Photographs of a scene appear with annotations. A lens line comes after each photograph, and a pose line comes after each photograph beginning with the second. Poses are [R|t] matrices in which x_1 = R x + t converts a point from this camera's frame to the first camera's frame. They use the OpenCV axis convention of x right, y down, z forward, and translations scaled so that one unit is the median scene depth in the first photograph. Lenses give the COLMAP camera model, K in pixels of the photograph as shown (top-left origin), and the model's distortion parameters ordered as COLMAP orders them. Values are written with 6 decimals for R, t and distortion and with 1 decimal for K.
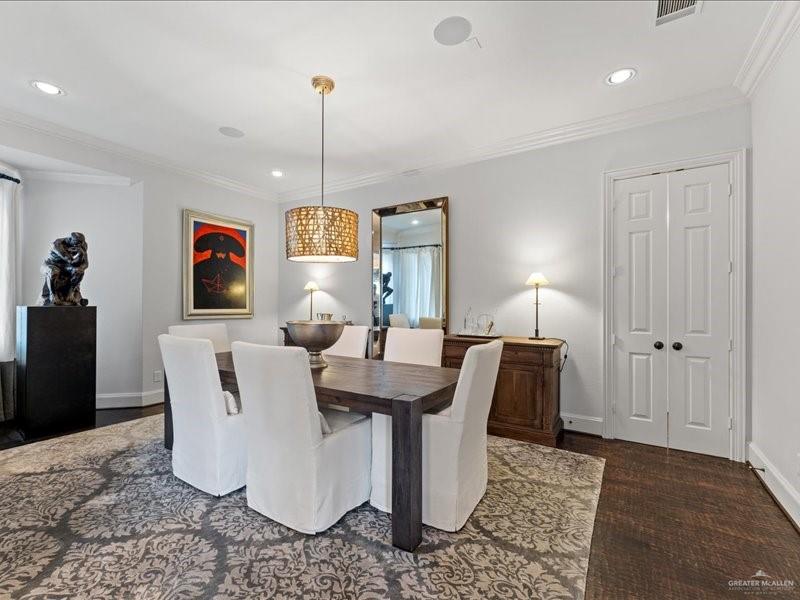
lens RADIAL K [[359.9, 0, 402.0], [0, 359.9, 302.8], [0, 0, 1]] dist [-0.001530, 0.000190]
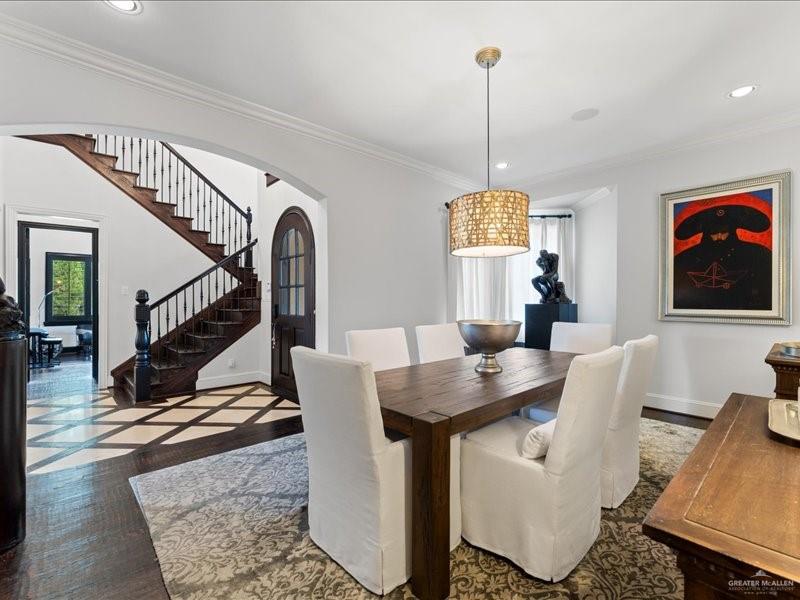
lens RADIAL K [[359.9, 0, 391.6], [0, 359.9, 303.6], [0, 0, 1]] dist [-0.001530, 0.000190]
pose [[-0.268710, 0.004068, -0.963213, 0.714698], [0.001346, 0.999992, 0.003847, 0.002801], [0.963220, -0.000263, -0.268713, 1.023882]]
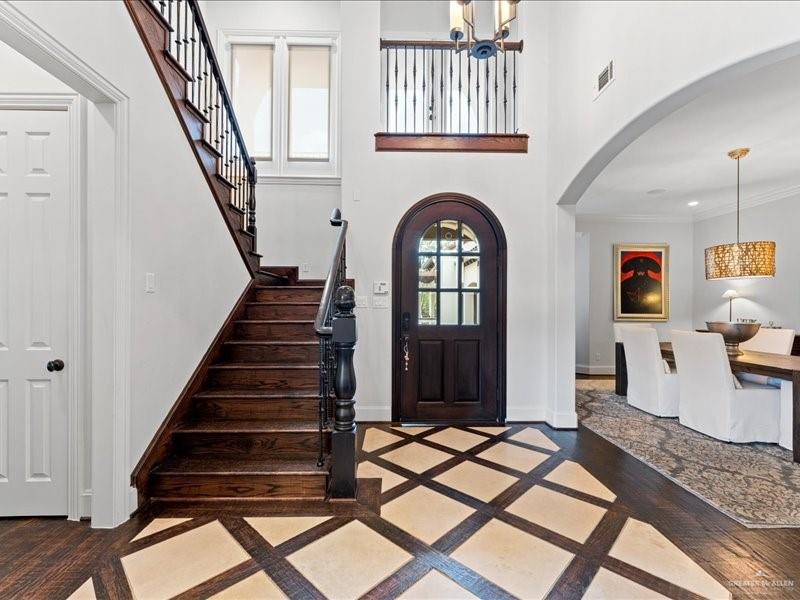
lens RADIAL K [[359.9, 0, 397.8], [0, 359.9, 305.8], [0, 0, 1]] dist [-0.001530, 0.000190]
pose [[0.538082, -0.005243, -0.842876, 0.247715], [-0.002878, 0.999963, -0.008057, 0.002483], [0.842888, 0.006761, 0.538047, -0.878468]]
